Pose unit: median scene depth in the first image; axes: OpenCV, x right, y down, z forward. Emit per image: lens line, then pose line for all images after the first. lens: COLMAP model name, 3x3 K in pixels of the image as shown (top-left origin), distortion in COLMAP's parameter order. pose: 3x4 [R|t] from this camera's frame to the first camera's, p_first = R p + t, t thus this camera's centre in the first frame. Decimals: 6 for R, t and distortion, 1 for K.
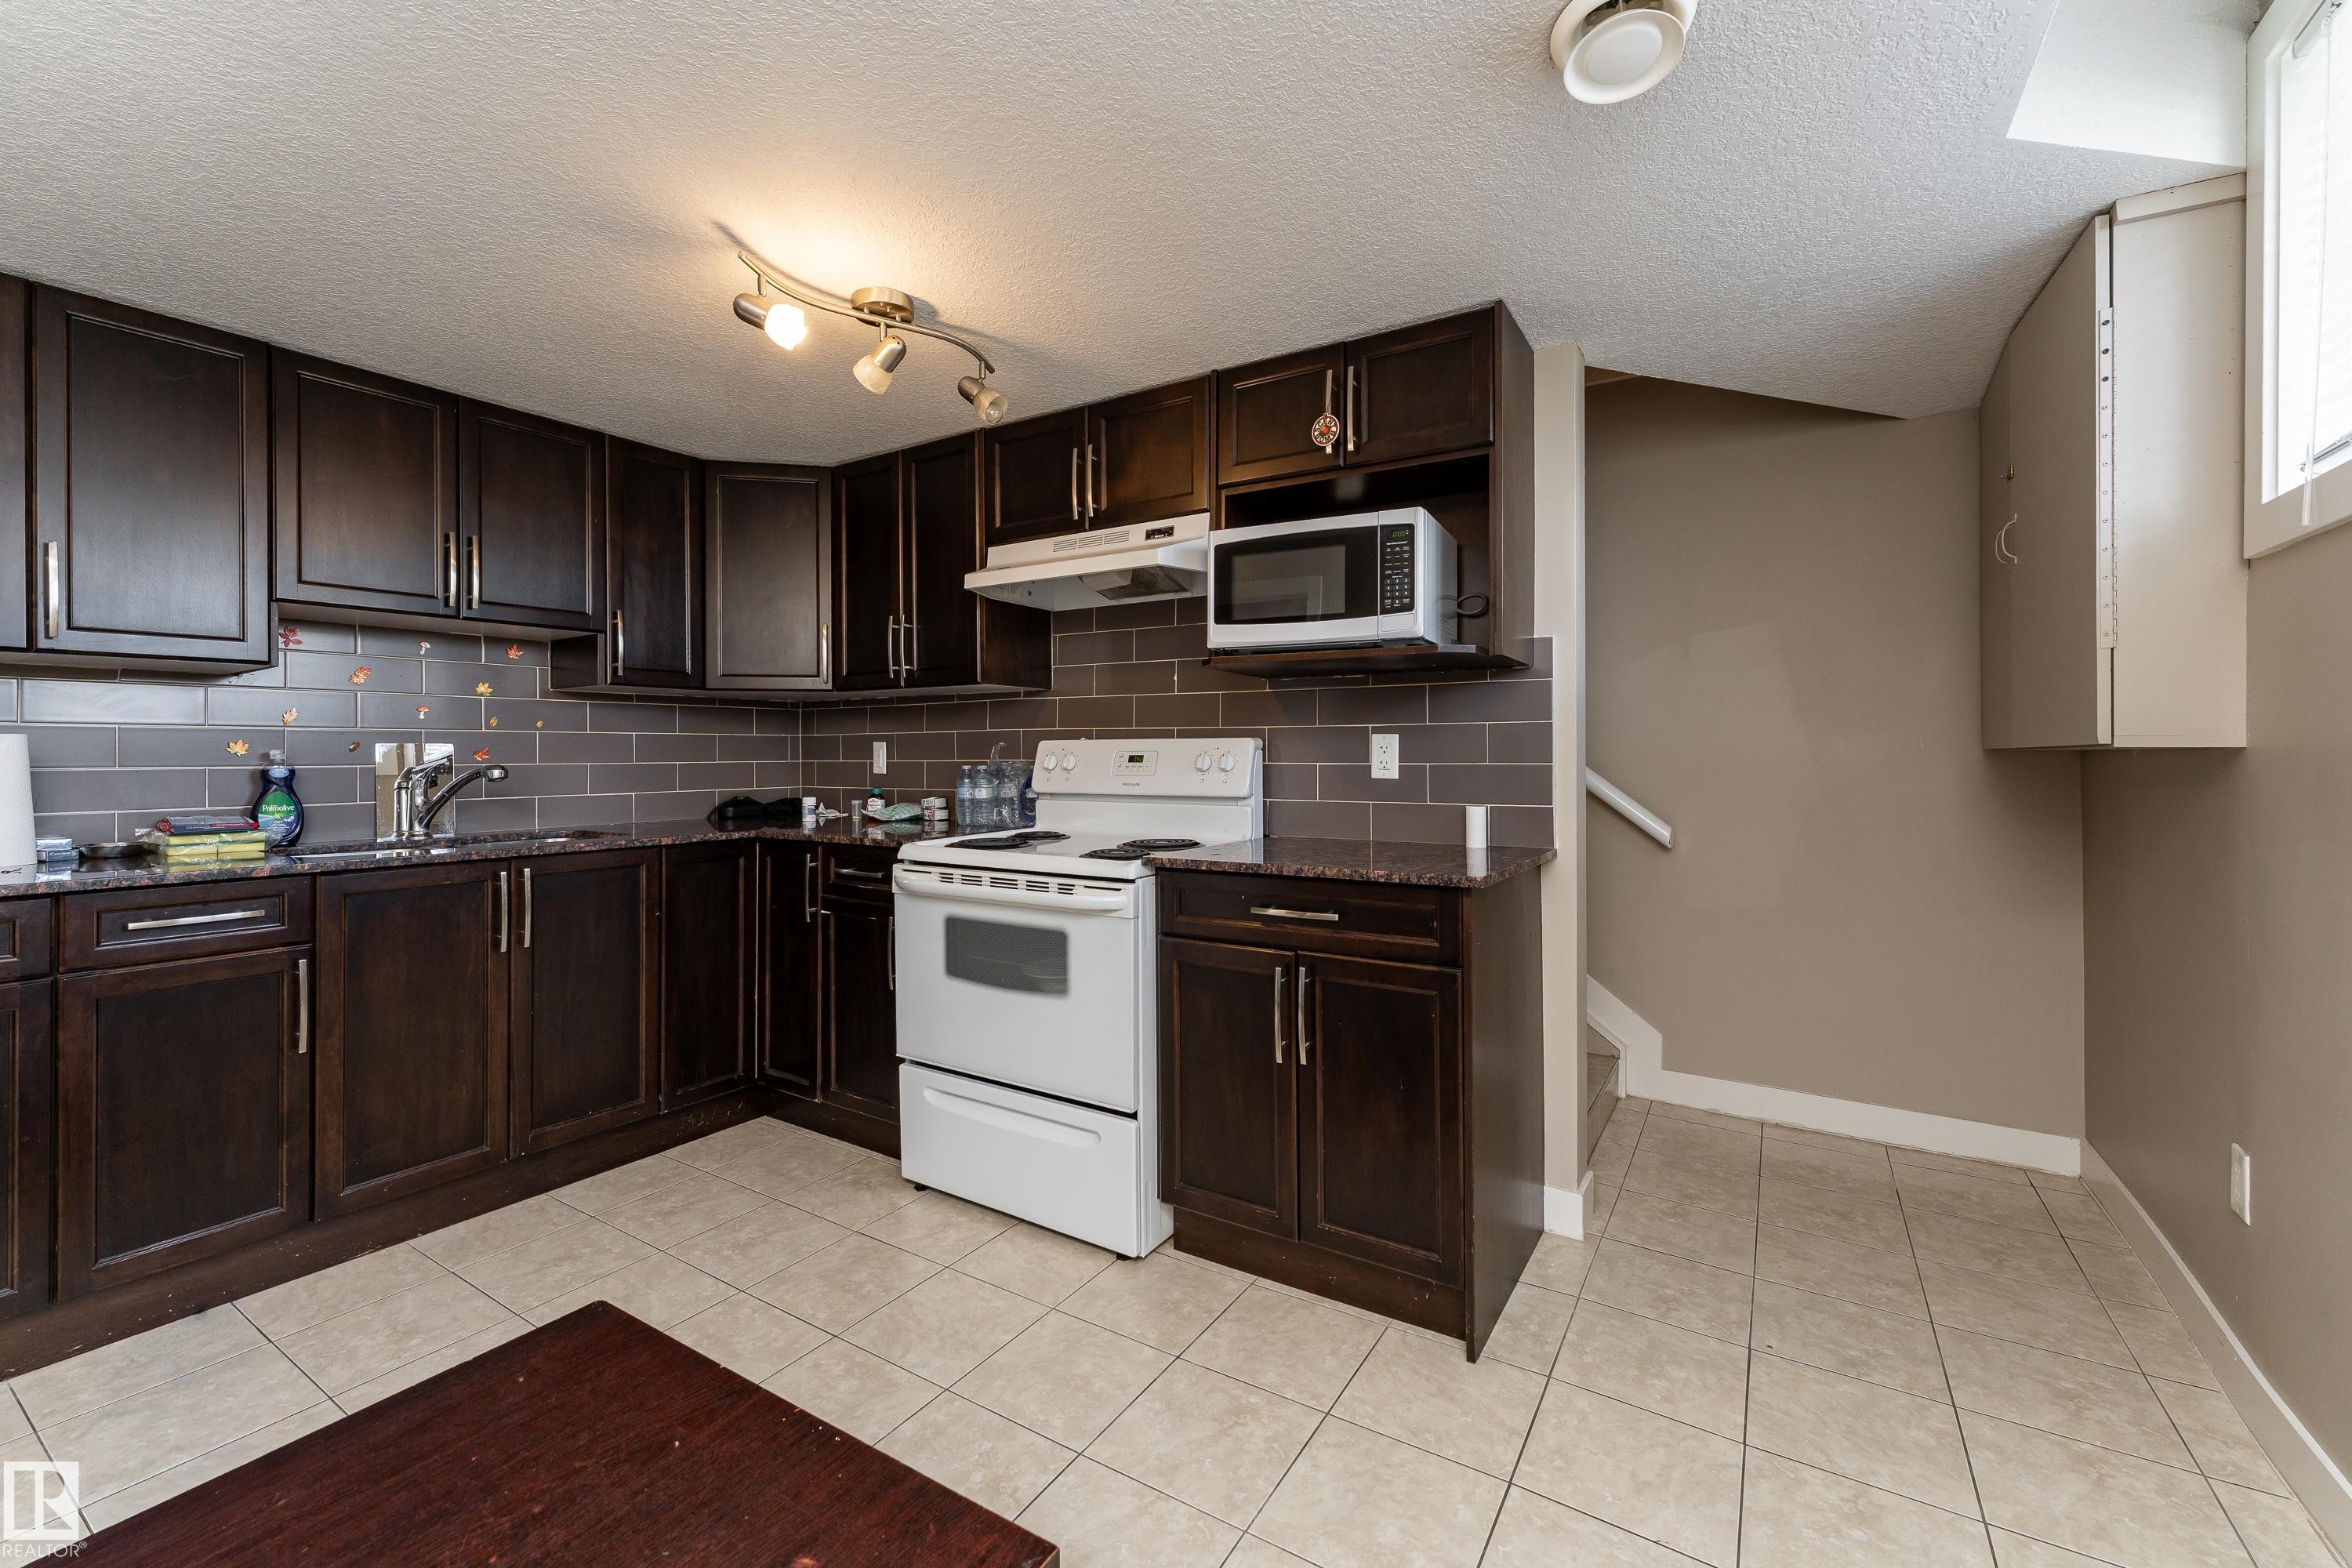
lens RADIAL K [[956.7, 0, 1152.2], [0, 956.7, 751.2], [0, 0, 1]] dist [0.001220, -0.000004]
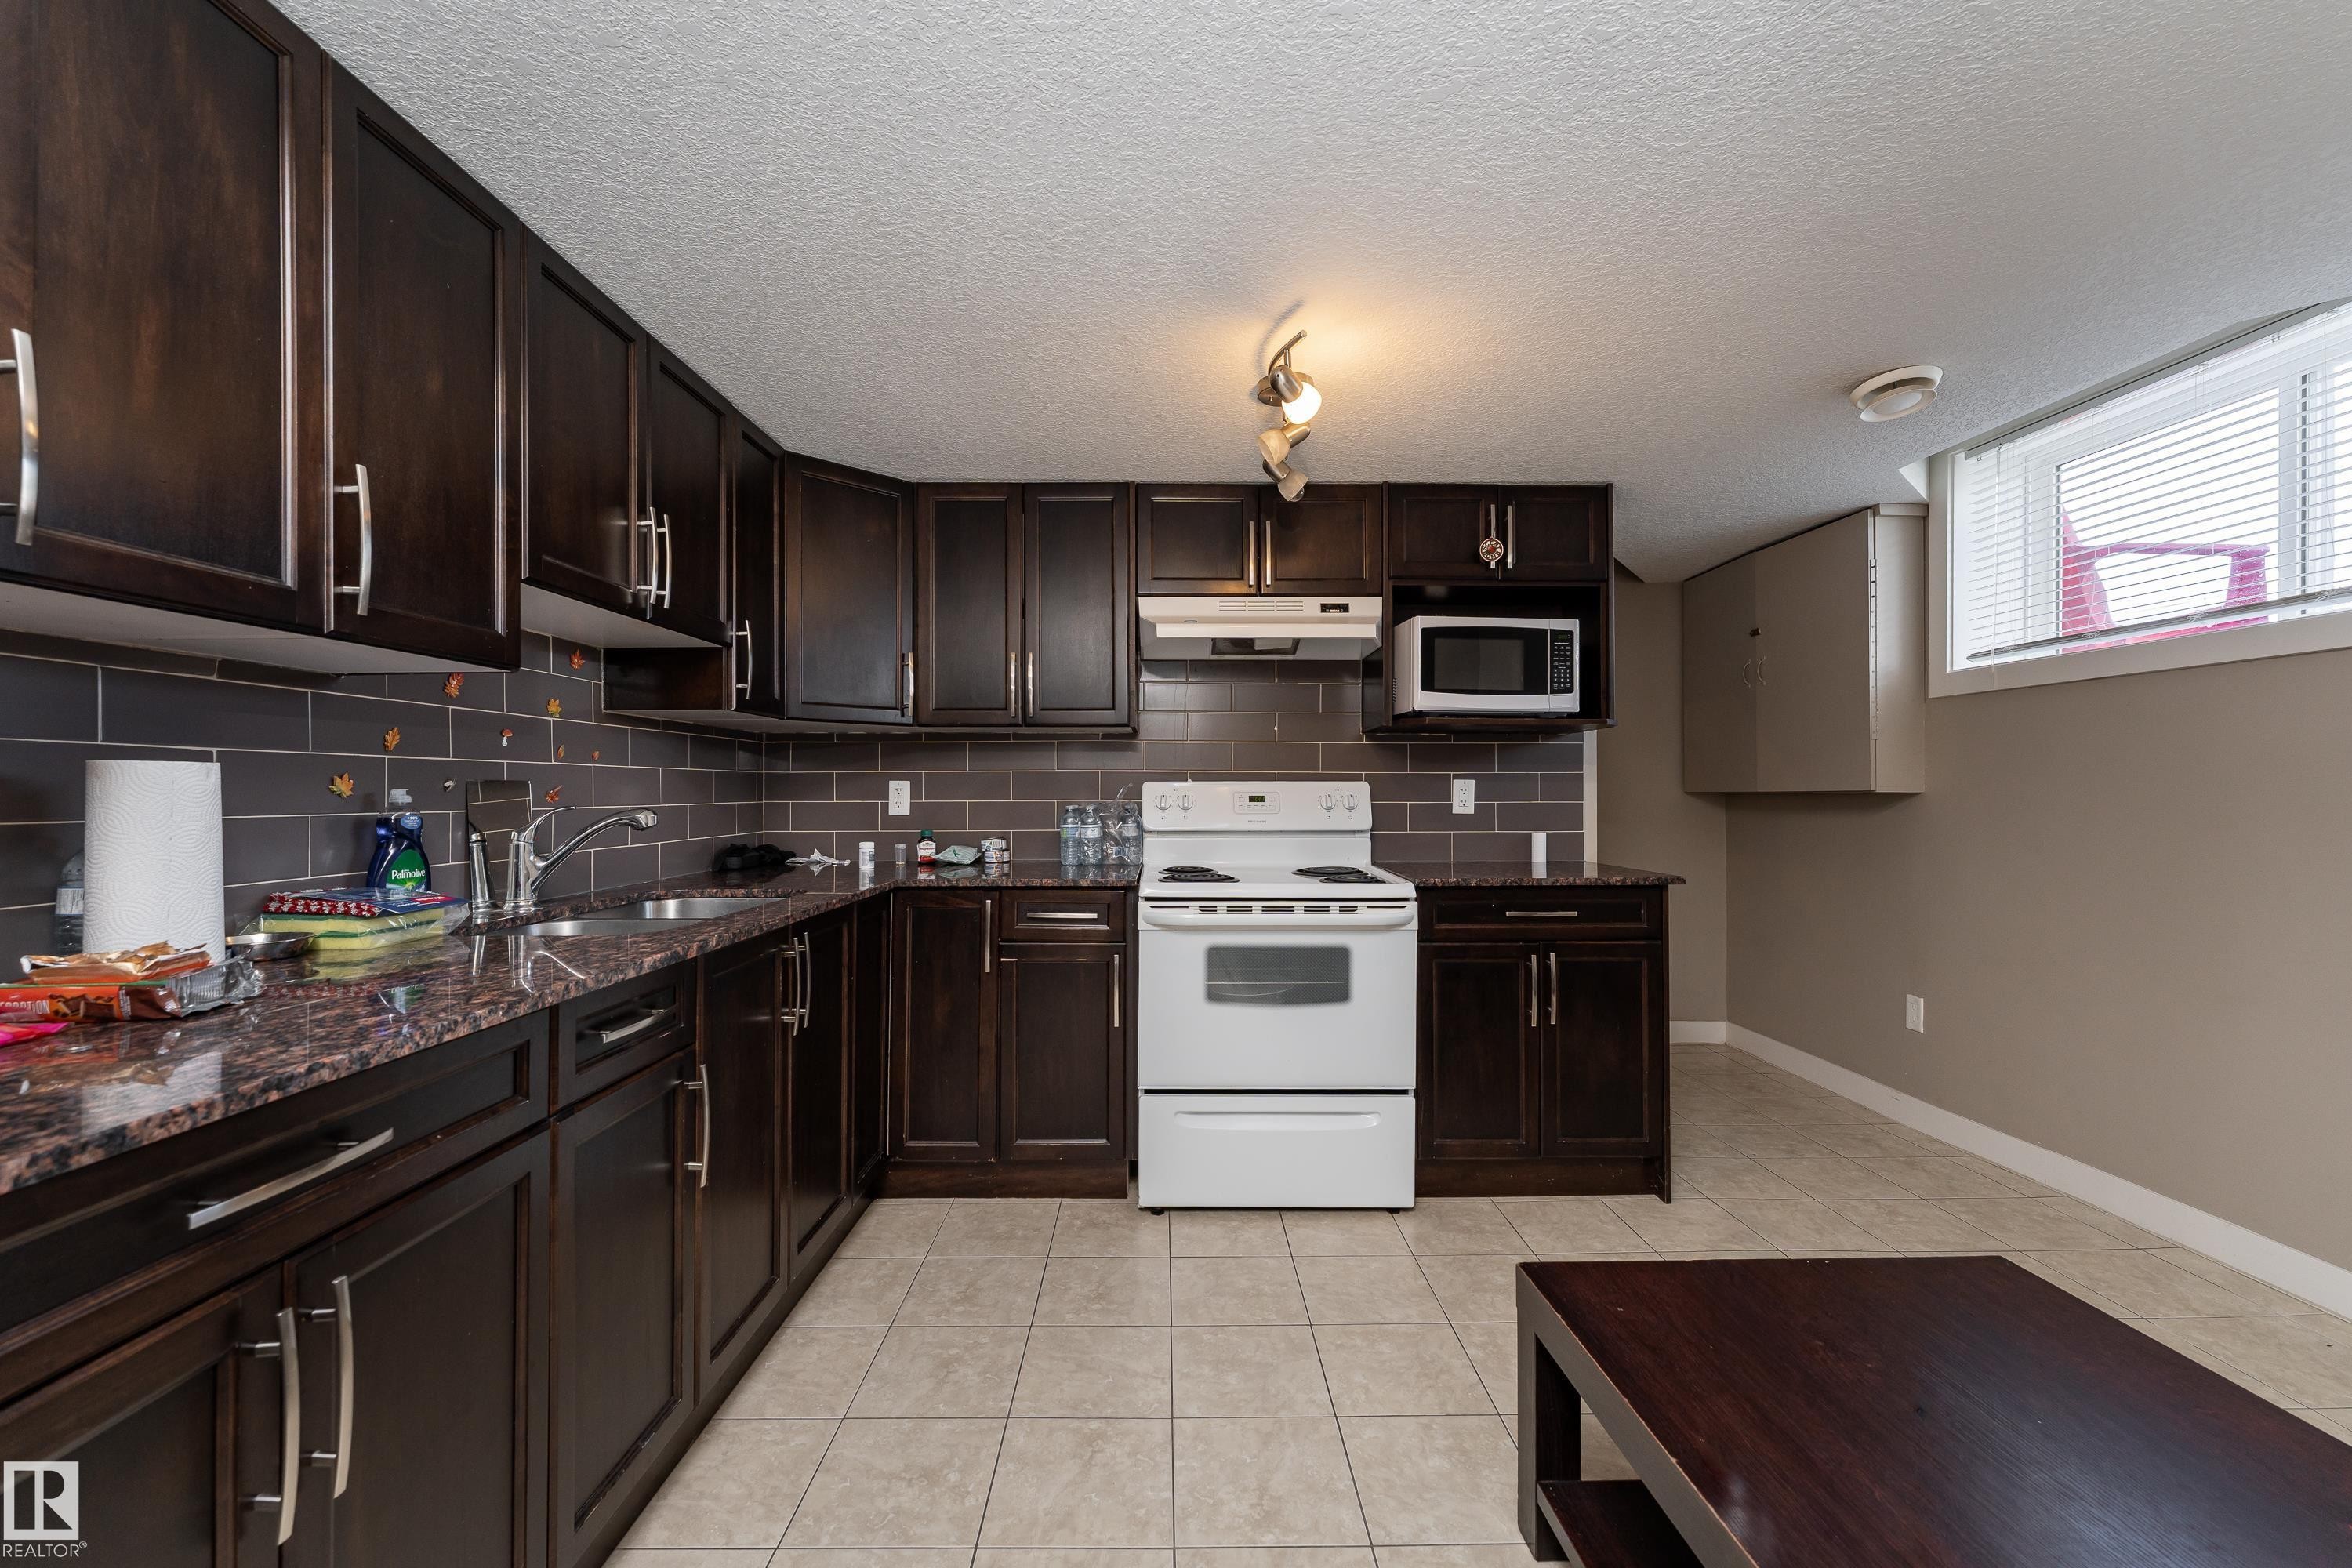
lens RADIAL K [[943.1, 0, 1168.5], [0, 943.1, 787.6], [0, 0, 1]] dist [0.001643, 0.000160]
pose [[0.838983, 0.004589, 0.544139, -0.808591], [-0.003717, 0.999989, -0.002701, -0.002167], [-0.544146, 0.000243, 0.838991, 0.136257]]
